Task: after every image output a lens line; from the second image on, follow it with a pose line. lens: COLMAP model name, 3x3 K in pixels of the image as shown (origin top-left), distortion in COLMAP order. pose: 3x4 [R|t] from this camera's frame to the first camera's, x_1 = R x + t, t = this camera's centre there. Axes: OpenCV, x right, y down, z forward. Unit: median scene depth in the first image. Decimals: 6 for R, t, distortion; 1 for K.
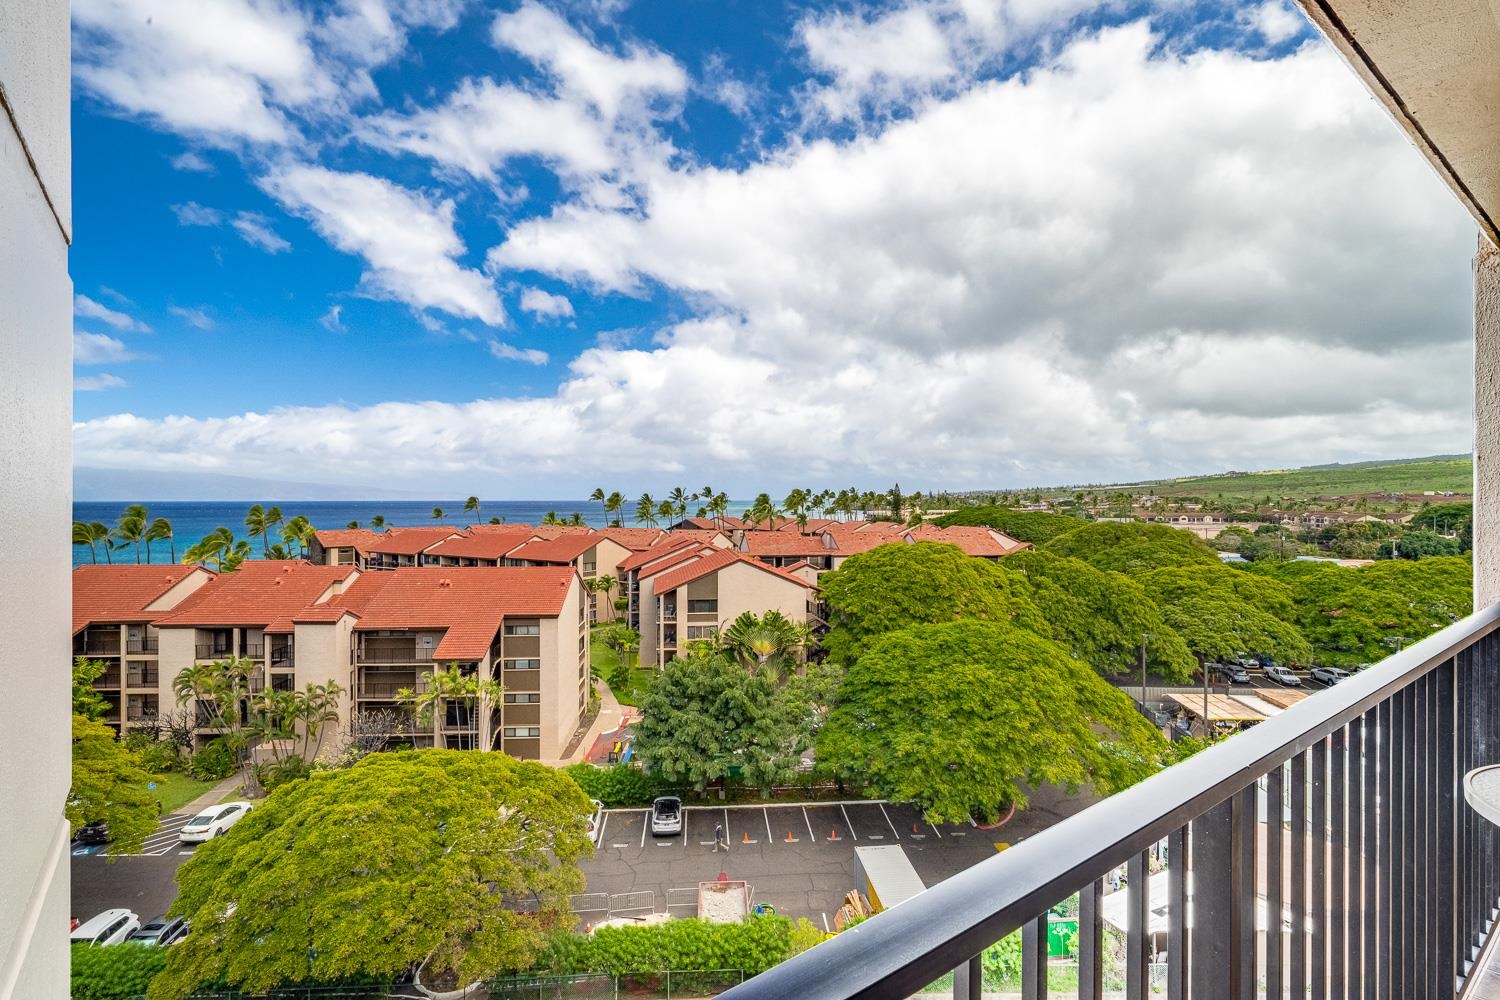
lens RADIAL K [[750.4, 0, 728.6], [0, 750.4, 504.0], [0, 0, 1]] dist [-0.001937, 0.000240]
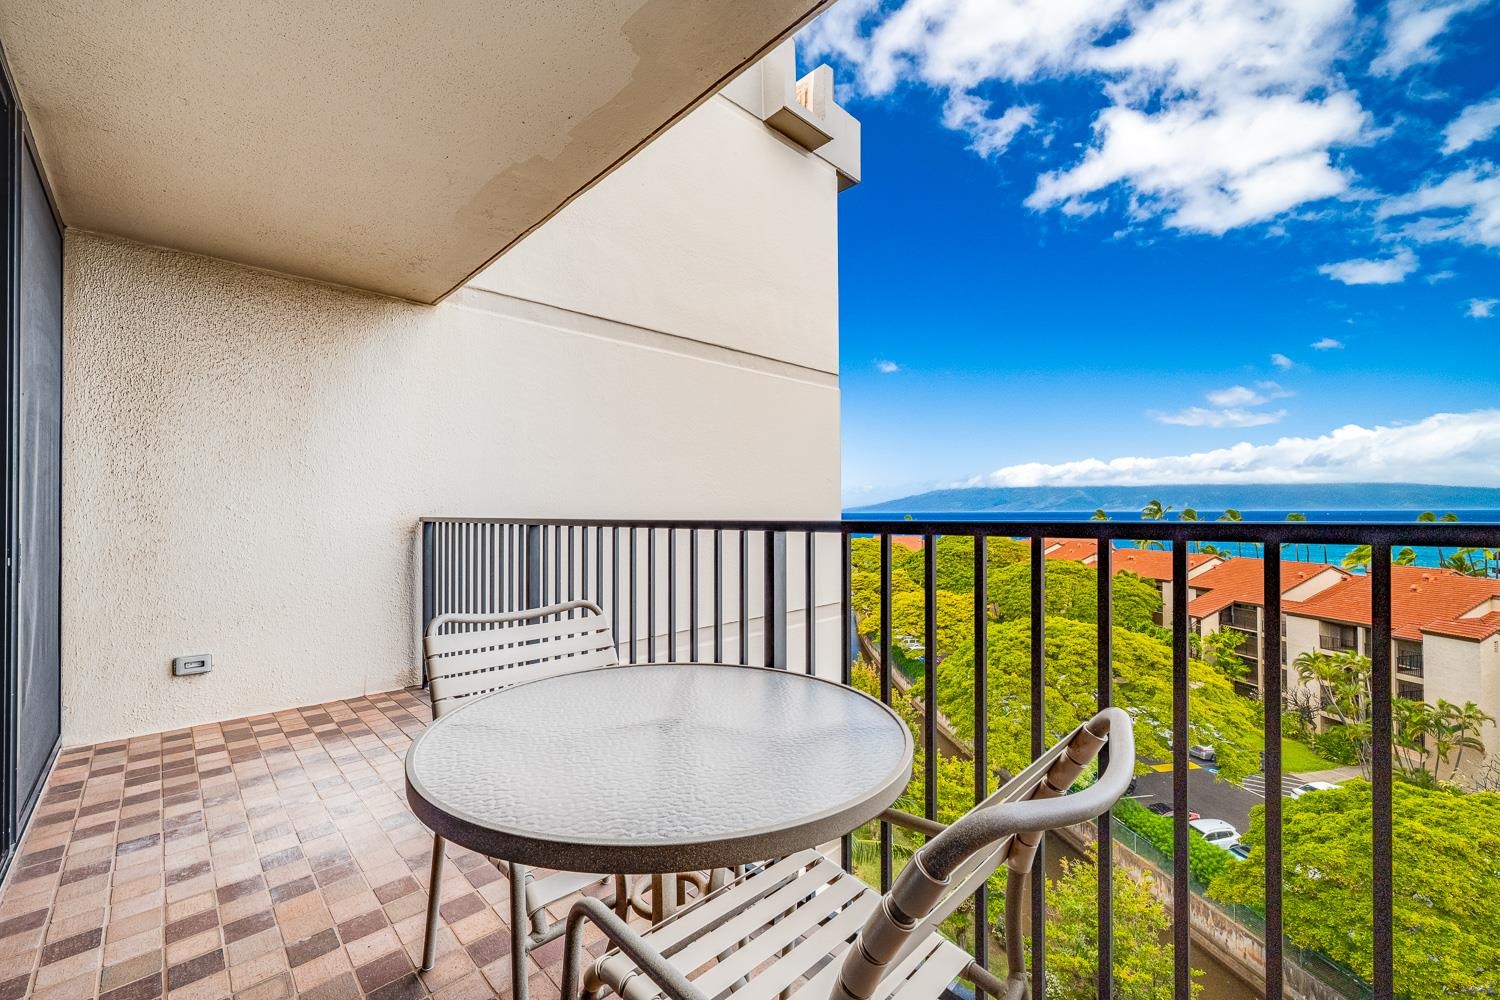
lens RADIAL K [[611.4, 0, 744.7], [0, 611.4, 502.6], [0, 0, 1]] dist [0.000150, 0.000287]
pose [[0.102009, -0.015784, -0.994658, 0.114301], [-0.004957, 0.999854, -0.016375, 0.009177], [0.994771, 0.006601, 0.101916, 0.049877]]
